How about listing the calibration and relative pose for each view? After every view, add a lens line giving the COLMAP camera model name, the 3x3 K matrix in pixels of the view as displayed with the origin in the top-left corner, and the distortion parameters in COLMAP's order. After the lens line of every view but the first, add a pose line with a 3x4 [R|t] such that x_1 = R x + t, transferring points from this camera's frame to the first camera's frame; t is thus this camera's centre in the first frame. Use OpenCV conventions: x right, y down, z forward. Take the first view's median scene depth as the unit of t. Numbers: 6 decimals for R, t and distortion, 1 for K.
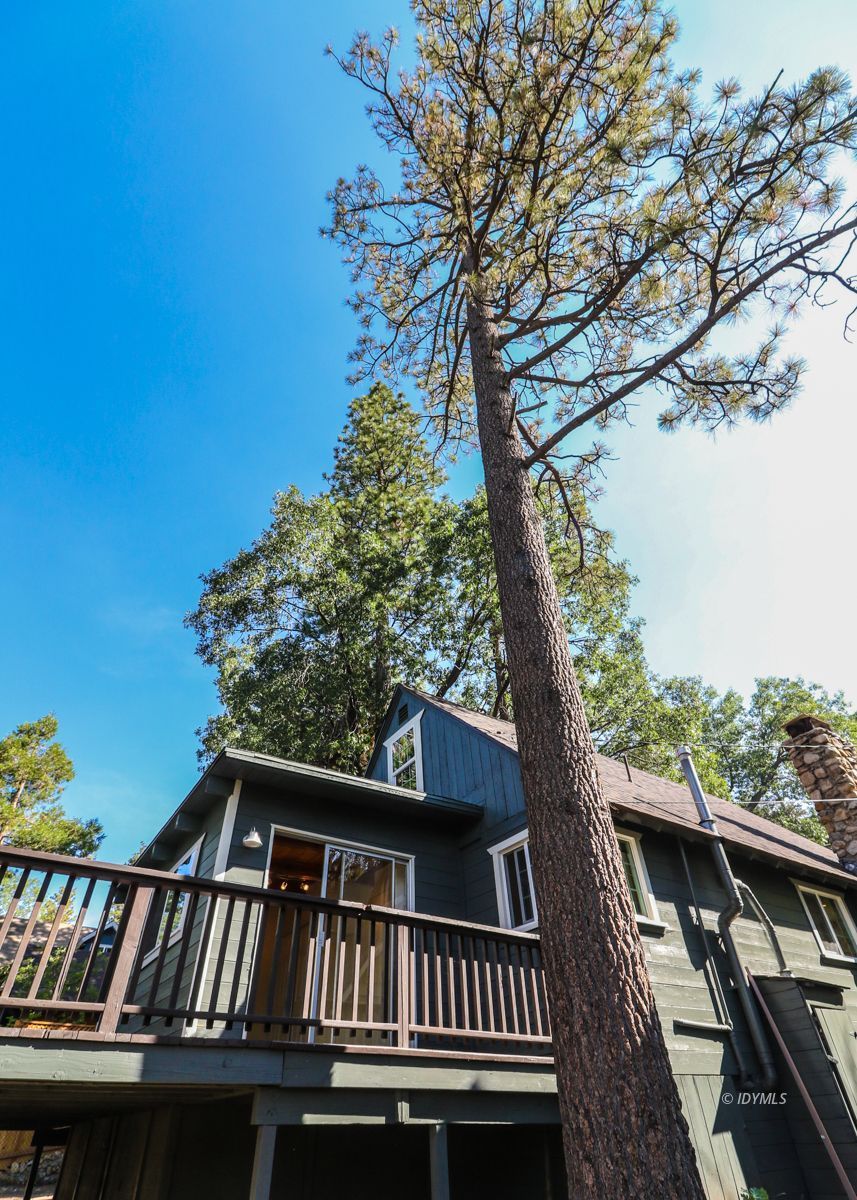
lens RADIAL K [[601.8, 0, 427.9], [0, 601.8, 596.2], [0, 0, 1]] dist [-0.002110, -0.004690]
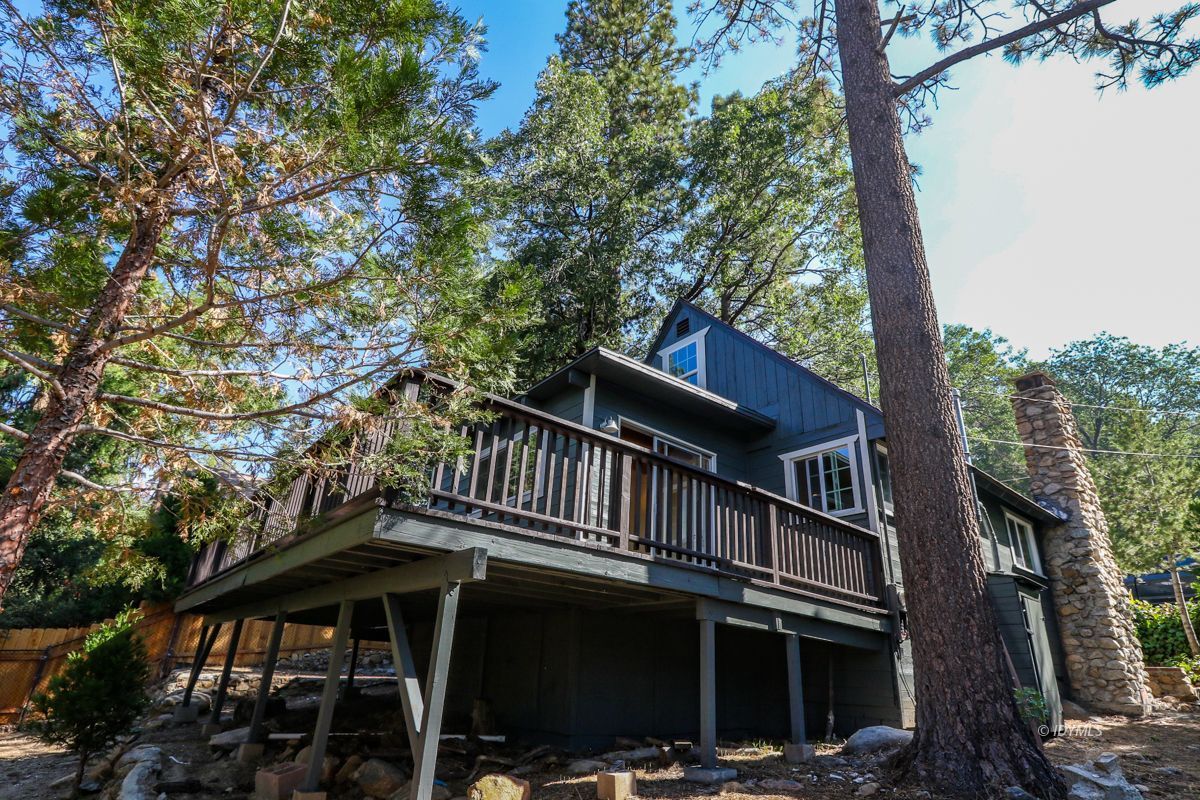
lens RADIAL K [[641.4, 0, 601.6], [0, 641.4, 407.1], [0, 0, 1]] dist [0.004679, -0.000055]
pose [[0.991801, 0.111967, 0.061591, -0.441129], [-0.125905, 0.938642, 0.321091, -0.025774], [-0.021861, -0.326214, 0.945043, -0.170592]]
